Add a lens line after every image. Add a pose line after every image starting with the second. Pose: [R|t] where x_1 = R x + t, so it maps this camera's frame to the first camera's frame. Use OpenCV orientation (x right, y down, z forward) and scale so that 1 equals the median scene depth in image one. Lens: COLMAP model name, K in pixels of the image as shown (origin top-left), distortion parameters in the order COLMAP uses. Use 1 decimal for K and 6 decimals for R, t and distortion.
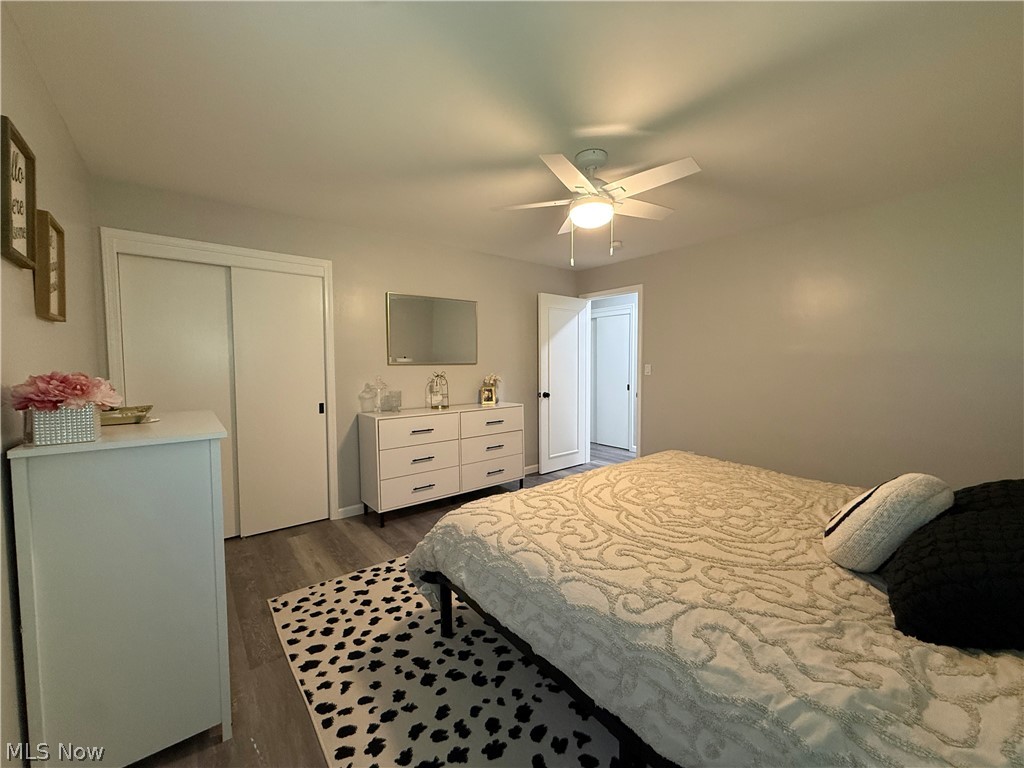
lens RADIAL K [[408.3, 0, 509.3], [0, 408.3, 384.5], [0, 0, 1]] dist [-0.000994, -0.000144]
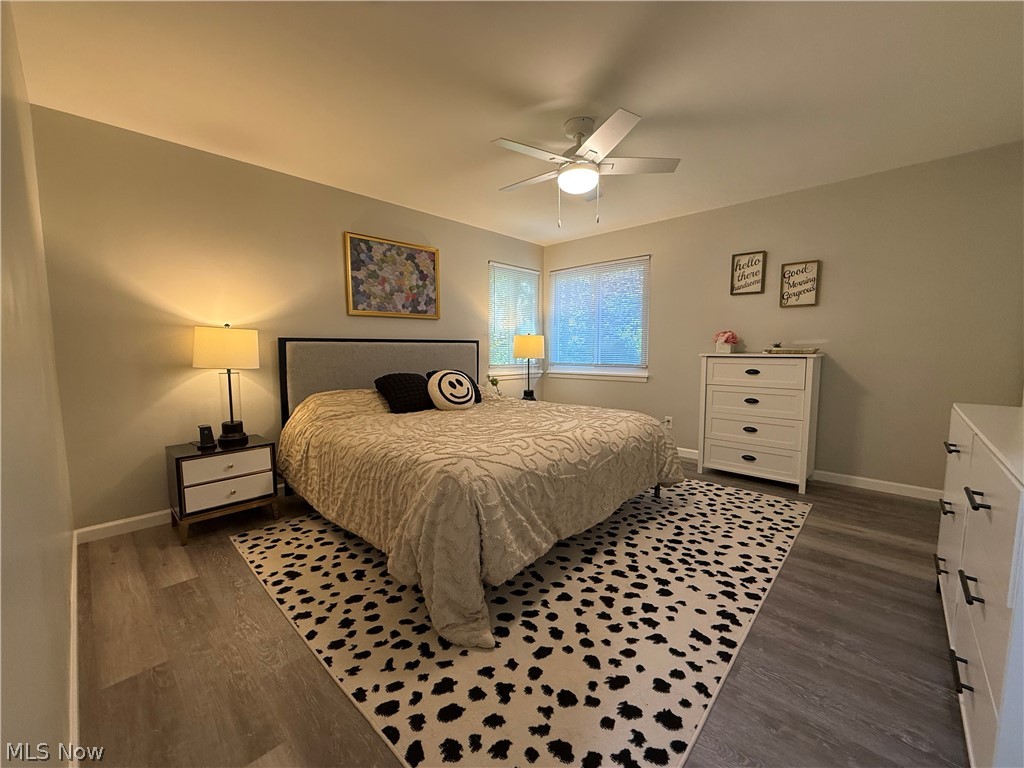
lens RADIAL K [[408.3, 0, 509.3], [0, 408.3, 384.5], [0, 0, 1]] dist [-0.000994, -0.000144]
pose [[-0.991440, 0.014940, -0.129709, 0.552403], [-0.003596, 0.989931, 0.141505, -0.031809], [0.130517, 0.140760, -0.981403, 2.198372]]
